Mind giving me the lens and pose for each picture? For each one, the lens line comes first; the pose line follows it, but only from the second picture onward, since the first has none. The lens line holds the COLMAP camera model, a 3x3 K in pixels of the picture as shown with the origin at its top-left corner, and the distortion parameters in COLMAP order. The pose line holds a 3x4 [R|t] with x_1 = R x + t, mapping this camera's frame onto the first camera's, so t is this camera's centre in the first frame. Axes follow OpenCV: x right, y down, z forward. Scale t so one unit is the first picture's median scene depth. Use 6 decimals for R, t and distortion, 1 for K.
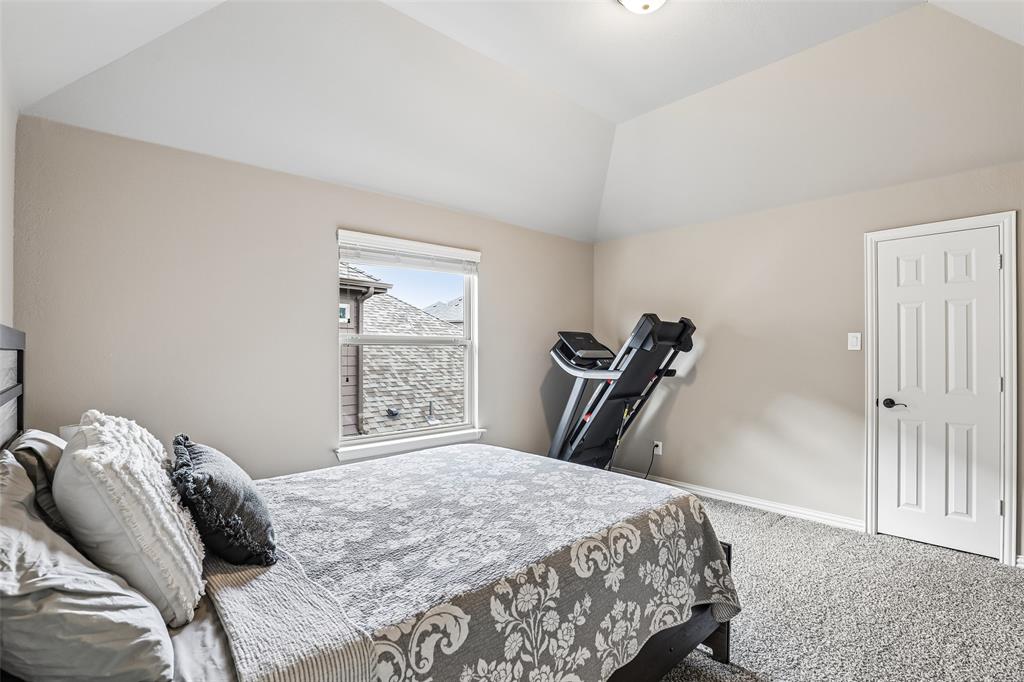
lens RADIAL K [[472.0, 0, 514.1], [0, 472.0, 349.6], [0, 0, 1]] dist [-0.023582, 0.000977]
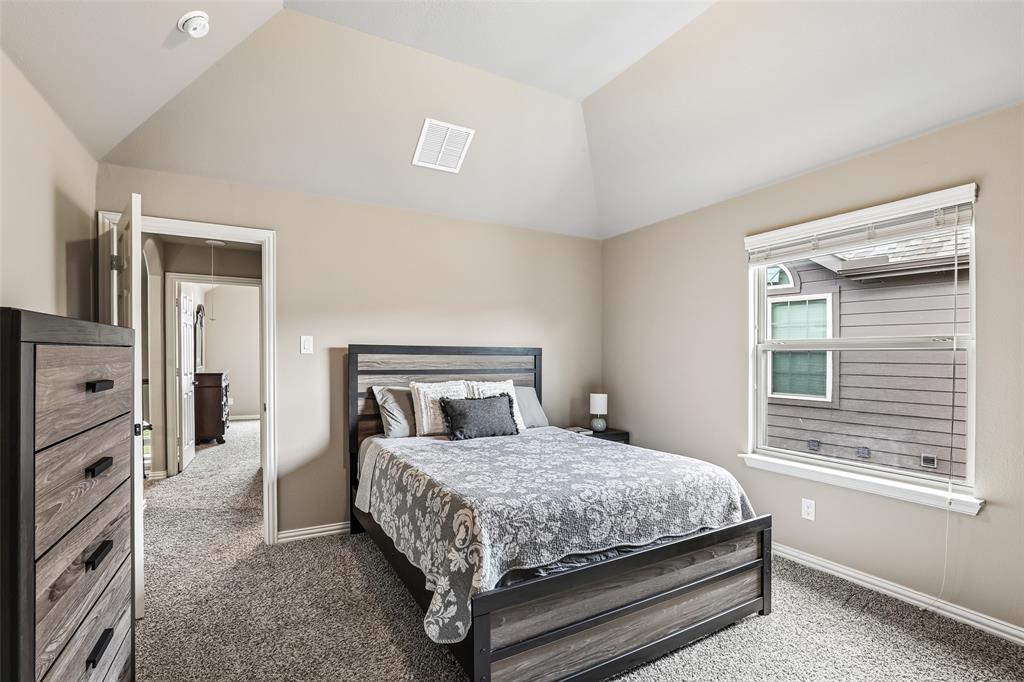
lens RADIAL K [[472.0, 0, 514.1], [0, 472.0, 349.6], [0, 0, 1]] dist [-0.023582, 0.000977]
pose [[-0.230035, -0.006923, -0.973158, 1.182237], [0.001162, 0.999972, -0.007388, -0.009004], [0.973182, -0.002830, -0.230020, 1.193882]]
